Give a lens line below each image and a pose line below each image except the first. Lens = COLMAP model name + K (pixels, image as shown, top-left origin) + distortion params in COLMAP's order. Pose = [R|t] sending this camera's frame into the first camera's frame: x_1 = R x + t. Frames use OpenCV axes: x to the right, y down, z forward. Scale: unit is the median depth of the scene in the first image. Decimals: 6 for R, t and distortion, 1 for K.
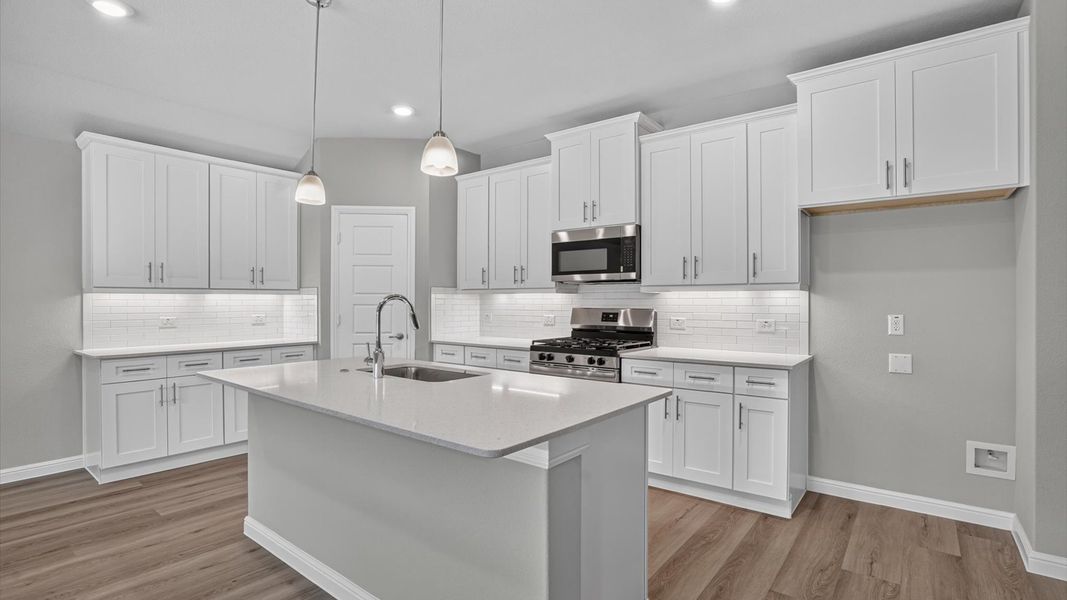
lens RADIAL K [[498.5, 0, 539.2], [0, 498.5, 300.5], [0, 0, 1]] dist [-0.051306, 0.016480]
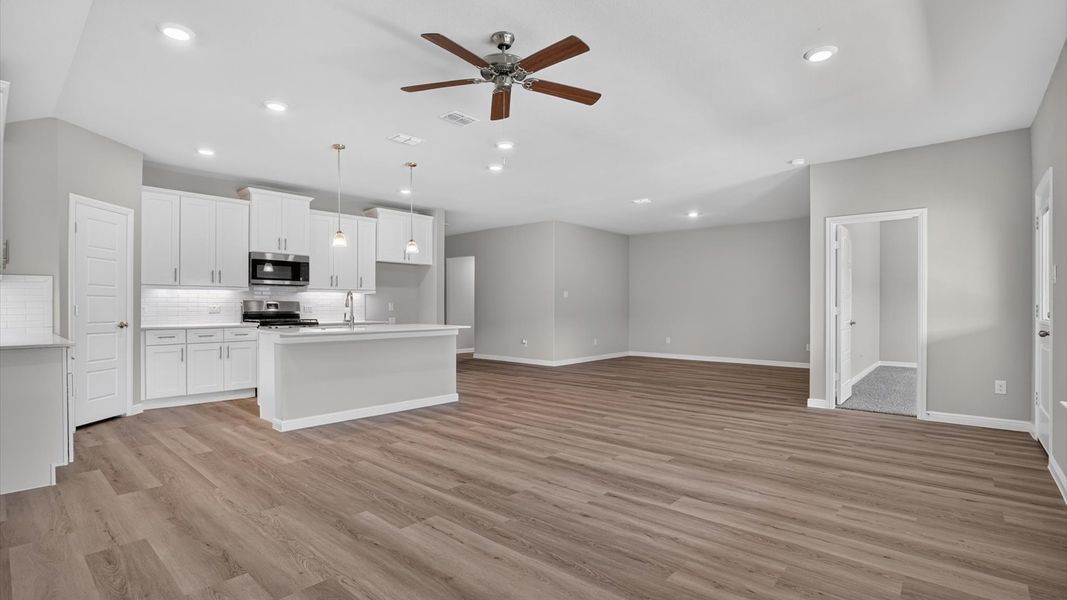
lens RADIAL K [[498.5, 0, 532.5], [0, 498.5, 303.0], [0, 0, 1]] dist [-0.051306, 0.016480]
pose [[0.070411, 0.002865, 0.997514, -1.534176], [-0.005299, 0.999983, -0.002498, 0.024093], [-0.997504, -0.005110, 0.070425, 0.016934]]
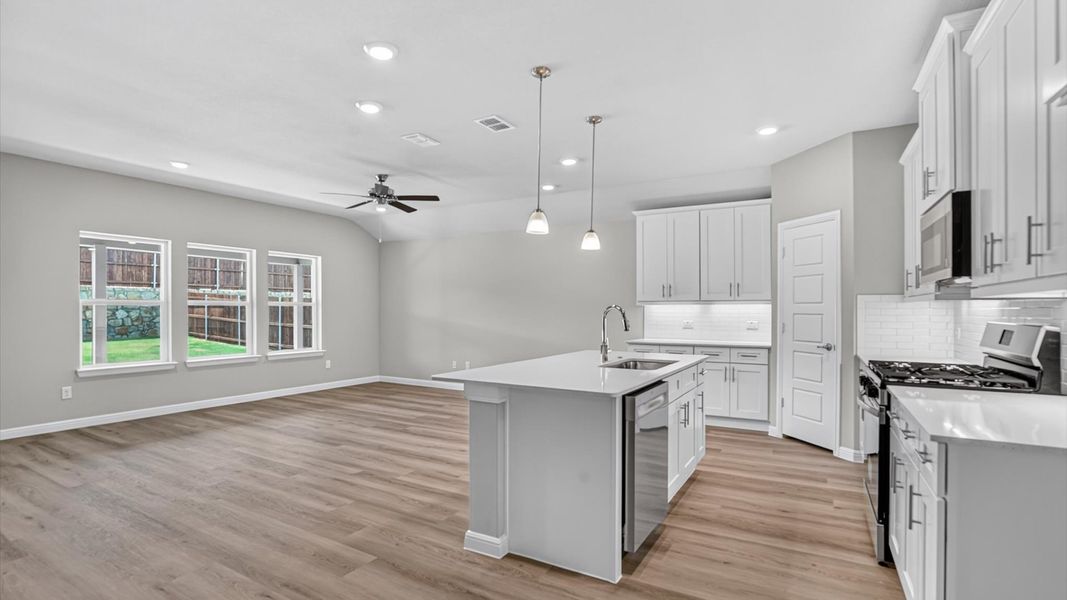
lens RADIAL K [[498.5, 0, 533.0], [0, 498.5, 303.7], [0, 0, 1]] dist [-0.051306, 0.016480]
pose [[0.133187, -0.012219, -0.991016, 0.699748], [0.002546, 0.999925, -0.011987, -0.002599], [0.991088, -0.000926, 0.133208, 0.361399]]
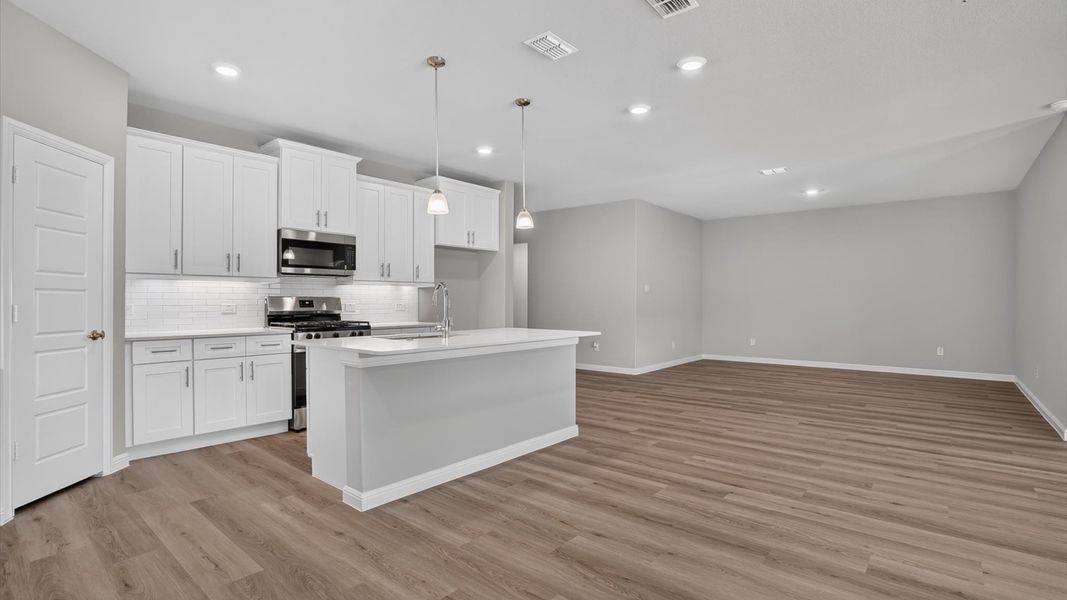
lens RADIAL K [[498.5, 0, 535.0], [0, 498.5, 297.1], [0, 0, 1]] dist [-0.051306, 0.016480]
pose [[0.042784, 0.003511, 0.999078, -1.119235], [-0.004487, 0.999984, -0.003322, 0.019654], [-0.999074, -0.004341, 0.042799, 0.409713]]
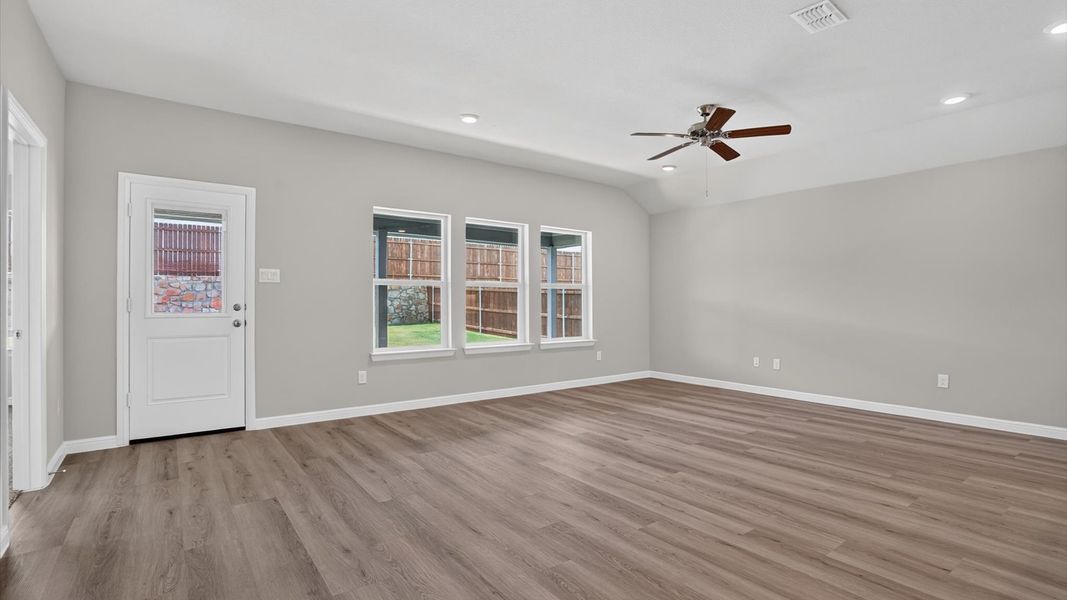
lens RADIAL K [[498.5, 0, 536.5], [0, 498.5, 299.2], [0, 0, 1]] dist [-0.051306, 0.016480]
pose [[-0.261248, -0.004432, -0.965262, 0.344953], [0.002747, 0.999982, -0.005334, 0.026950], [0.965268, -0.004045, -0.261231, 0.044576]]
